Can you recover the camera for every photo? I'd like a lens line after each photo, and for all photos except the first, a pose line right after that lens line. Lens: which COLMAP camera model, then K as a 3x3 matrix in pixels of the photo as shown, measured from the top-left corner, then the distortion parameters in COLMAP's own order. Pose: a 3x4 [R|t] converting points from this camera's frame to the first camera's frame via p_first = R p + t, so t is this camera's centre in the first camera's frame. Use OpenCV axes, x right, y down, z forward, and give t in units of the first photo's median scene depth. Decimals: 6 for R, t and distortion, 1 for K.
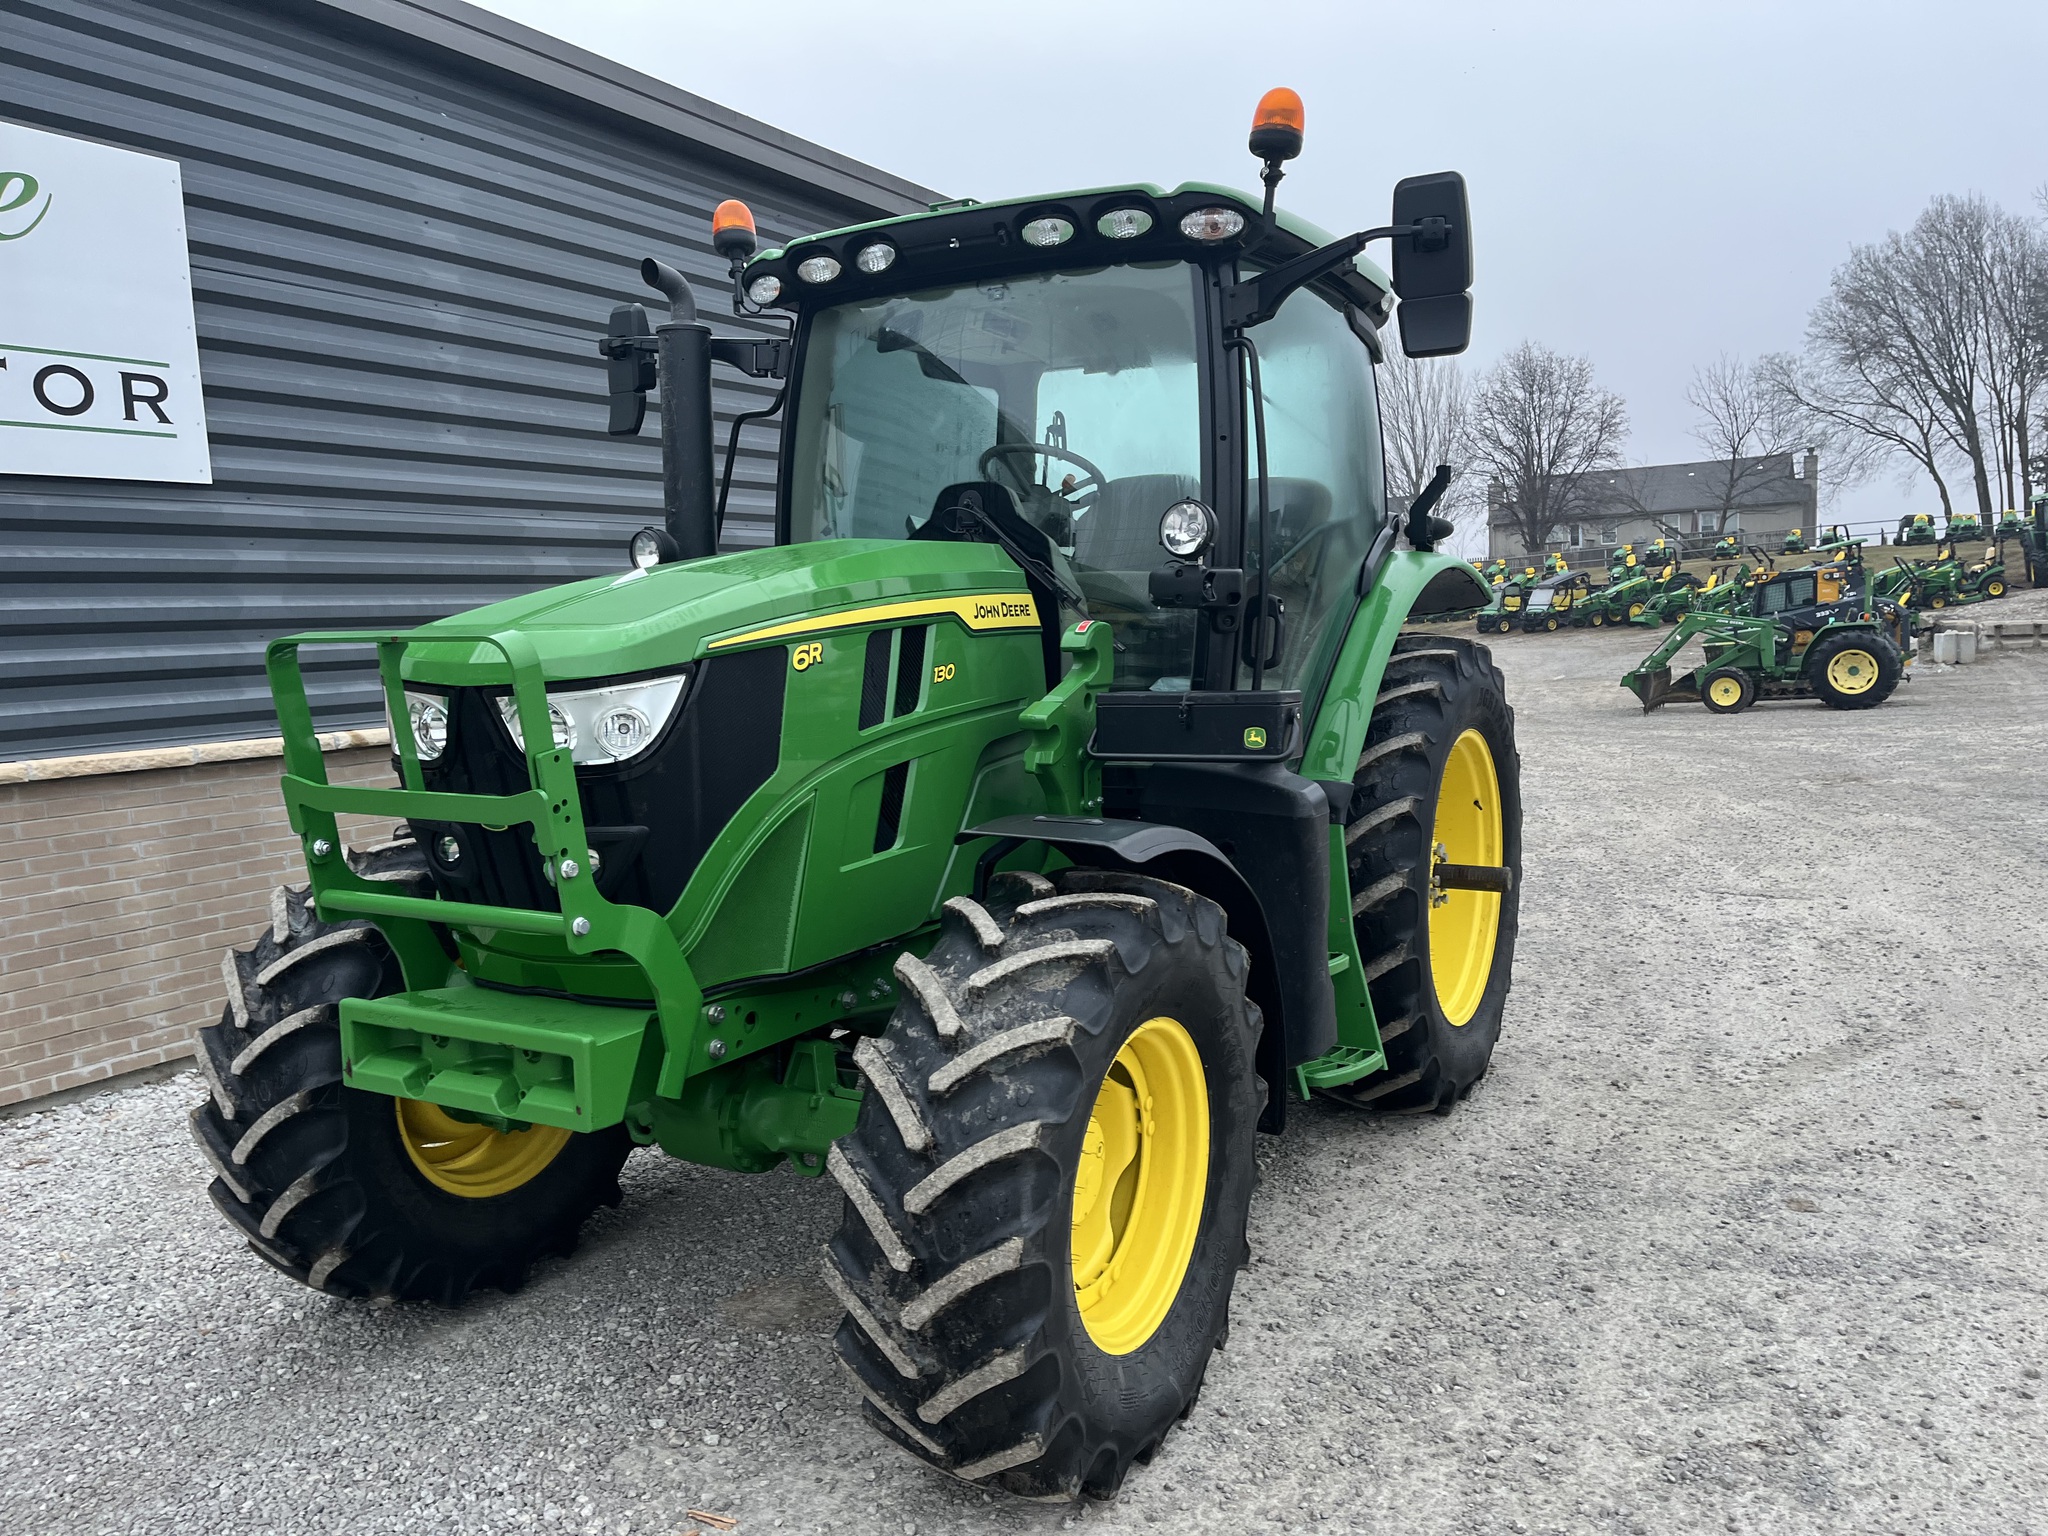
lens RADIAL K [[1539.2, 0, 1045.7], [0, 1539.2, 769.3], [0, 0, 1]] dist [0.076284, -0.105289]
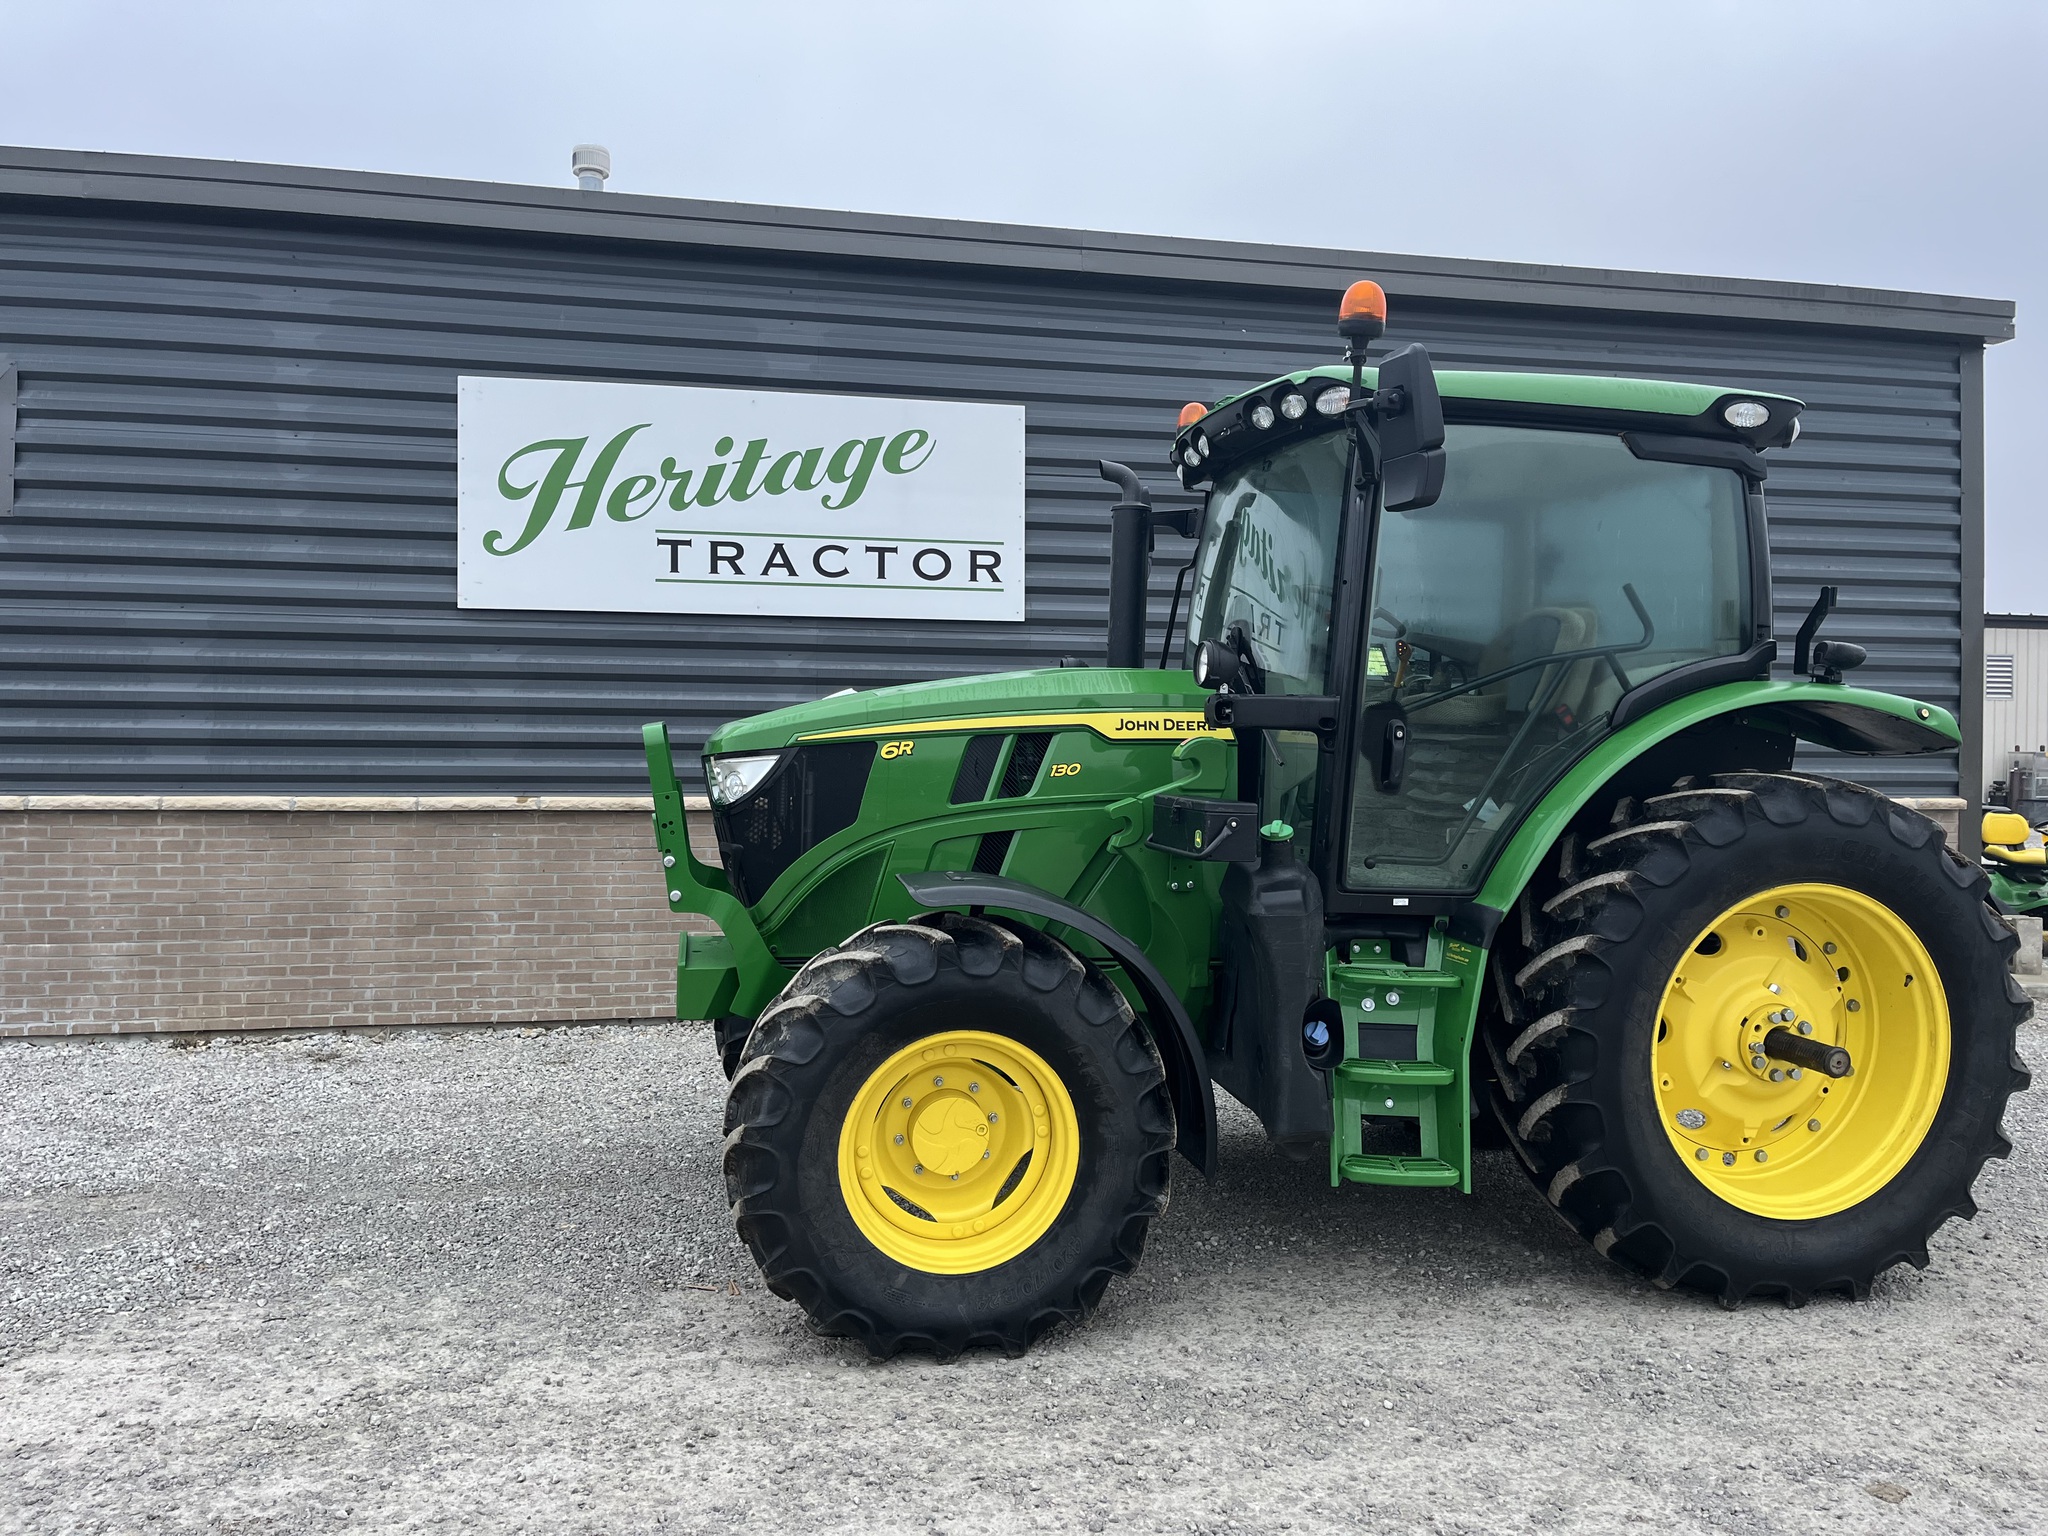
lens RADIAL K [[1537.6, 0, 1029.4], [0, 1537.6, 754.4], [0, 0, 1]] dist [0.076912, -0.099524]
pose [[0.658033, 0.053792, -0.751065, 0.836418], [-0.108258, 0.993841, -0.023668, -0.038476], [0.745166, 0.096883, 0.659804, 0.098511]]
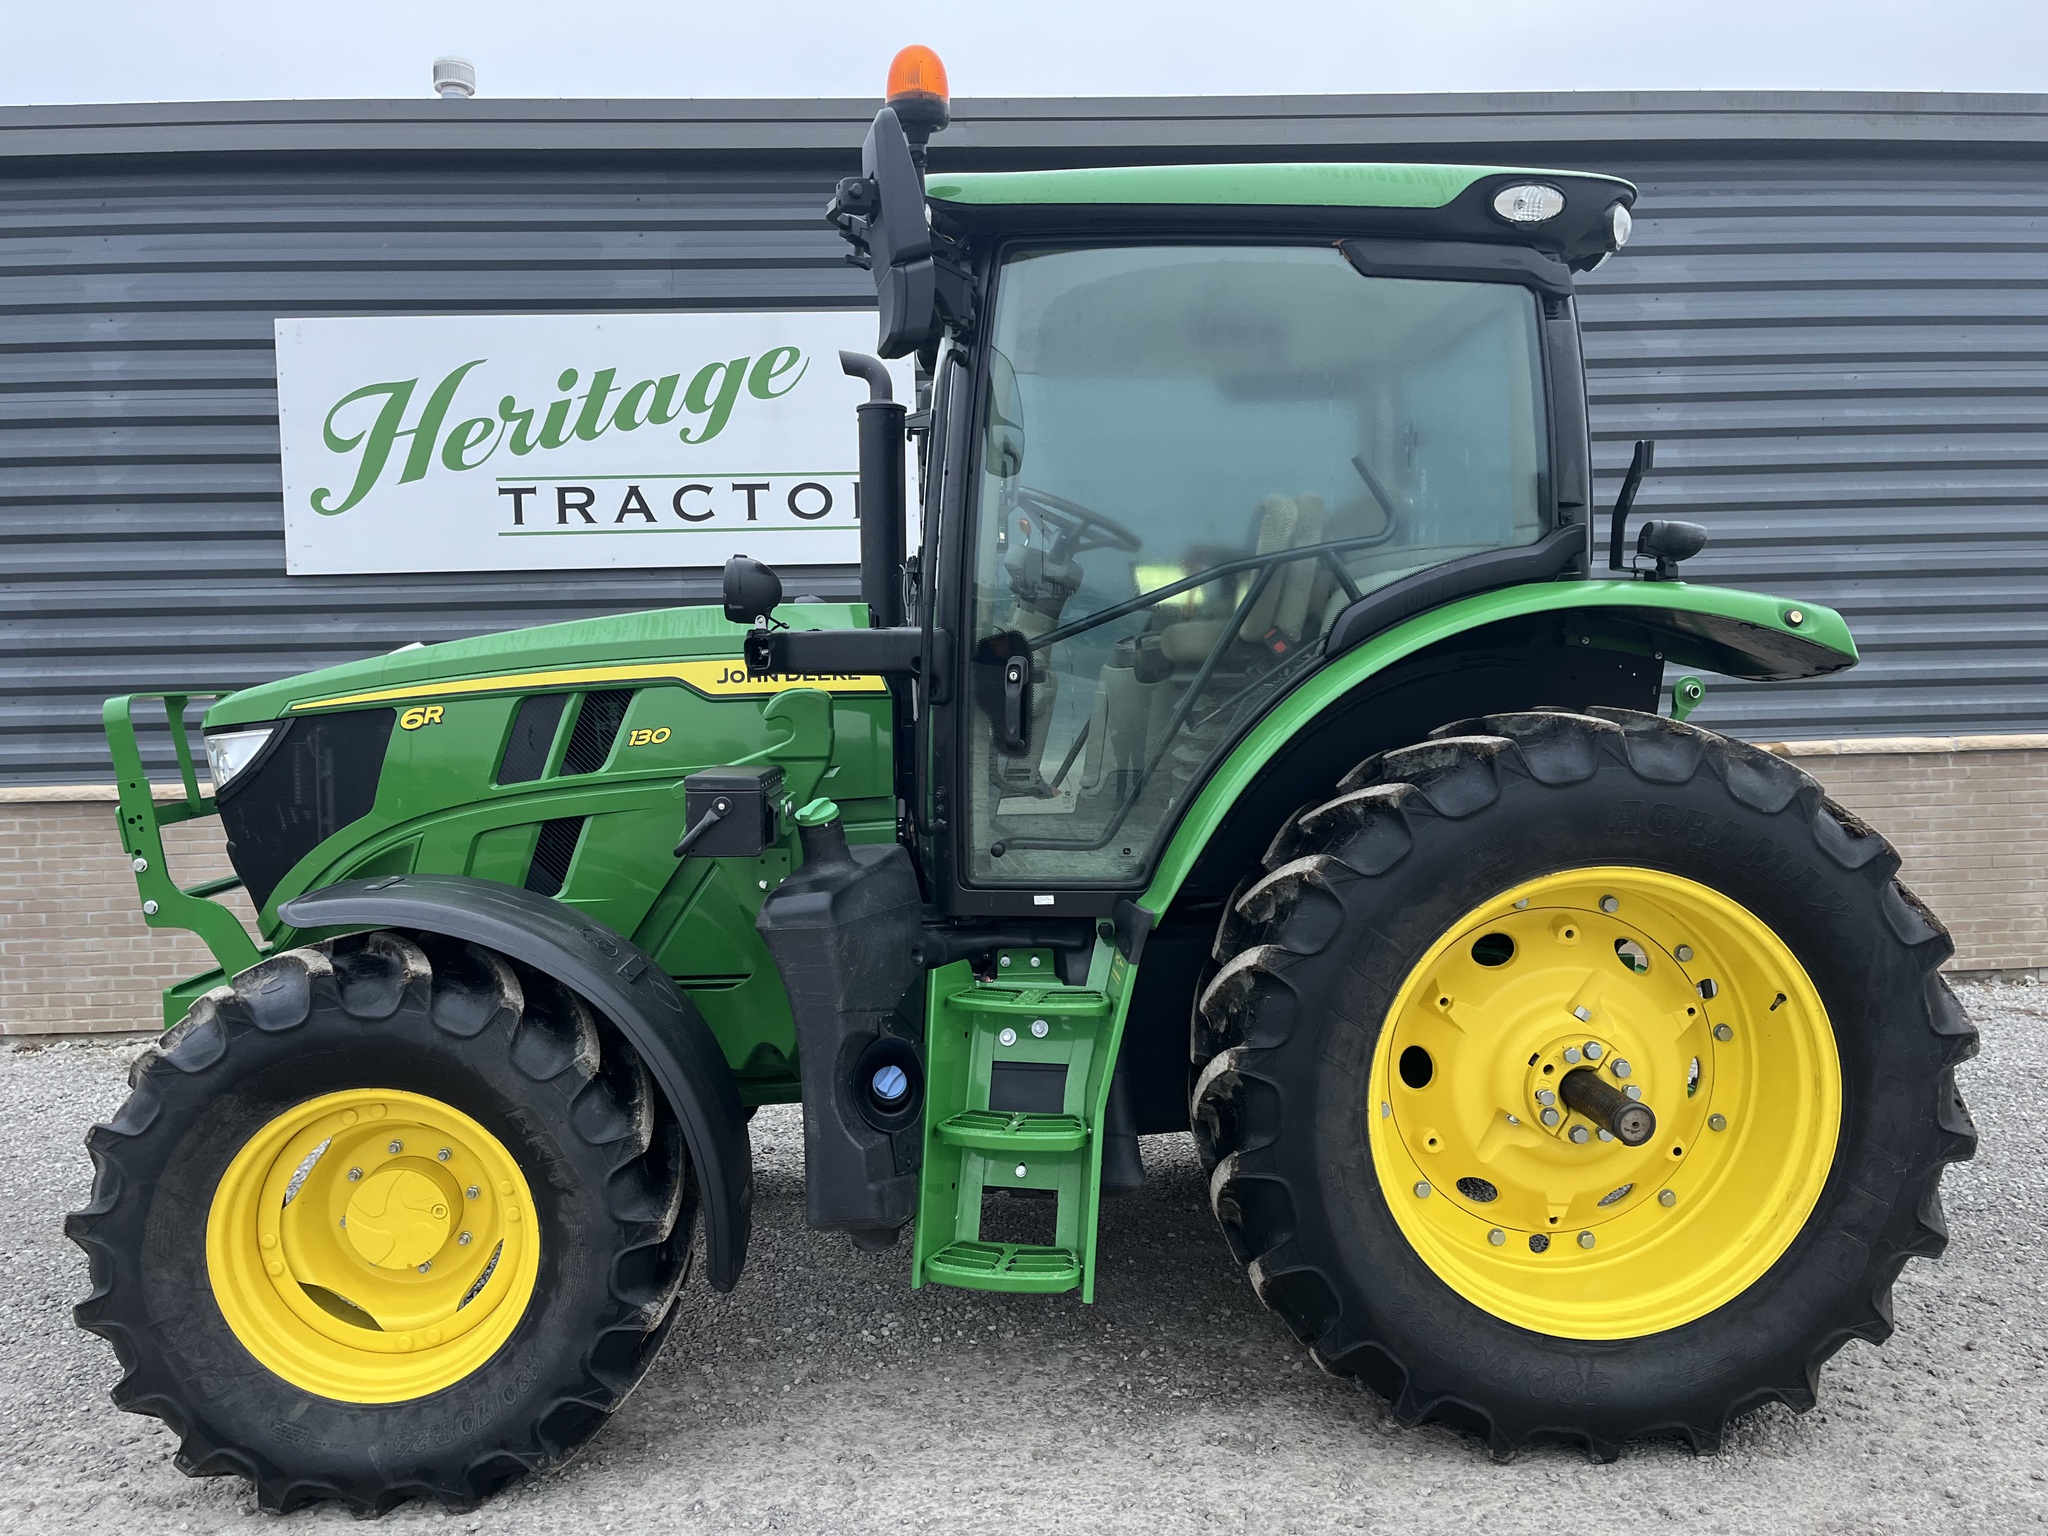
lens RADIAL K [[1543.4, 0, 1024.0], [0, 1543.4, 768.0], [0, 0, 1]] dist [0.056206, -0.056242]
pose [[0.533500, 0.063427, -0.843419, 0.871923], [-0.078754, 0.996577, 0.025130, -0.081120], [0.842126, 0.053015, 0.536669, 0.608778]]
